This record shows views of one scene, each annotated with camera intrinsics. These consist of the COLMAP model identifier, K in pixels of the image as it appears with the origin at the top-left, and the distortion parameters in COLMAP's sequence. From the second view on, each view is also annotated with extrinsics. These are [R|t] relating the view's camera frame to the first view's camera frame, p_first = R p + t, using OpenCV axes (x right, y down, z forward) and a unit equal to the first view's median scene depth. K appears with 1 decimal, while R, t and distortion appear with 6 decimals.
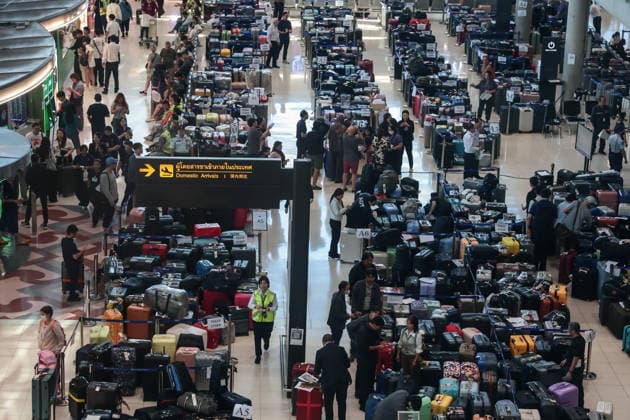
lens RADIAL K [[1587.3, 0, 315.0], [0, 1587.3, 210.0], [0, 0, 1]] dist [0.196480, 0.291333]
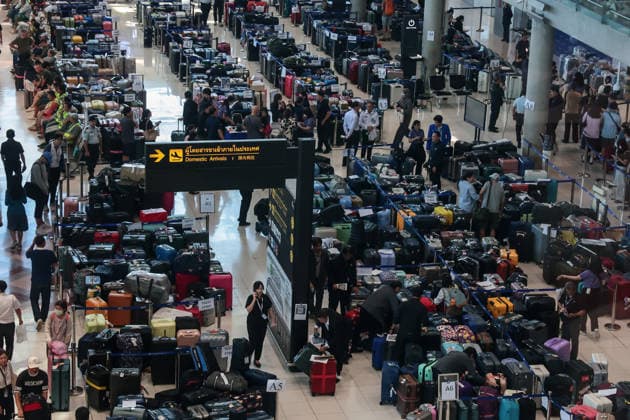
lens RADIAL K [[1587.3, 0, 315.0], [0, 1587.3, 210.0], [0, 0, 1]] dist [0.196480, 0.291333]
pose [[0.981632, -0.052341, 0.183465, -0.158950], [0.050501, 0.998616, 0.014691, -0.000371], [-0.183980, -0.005156, 0.982916, -0.007830]]
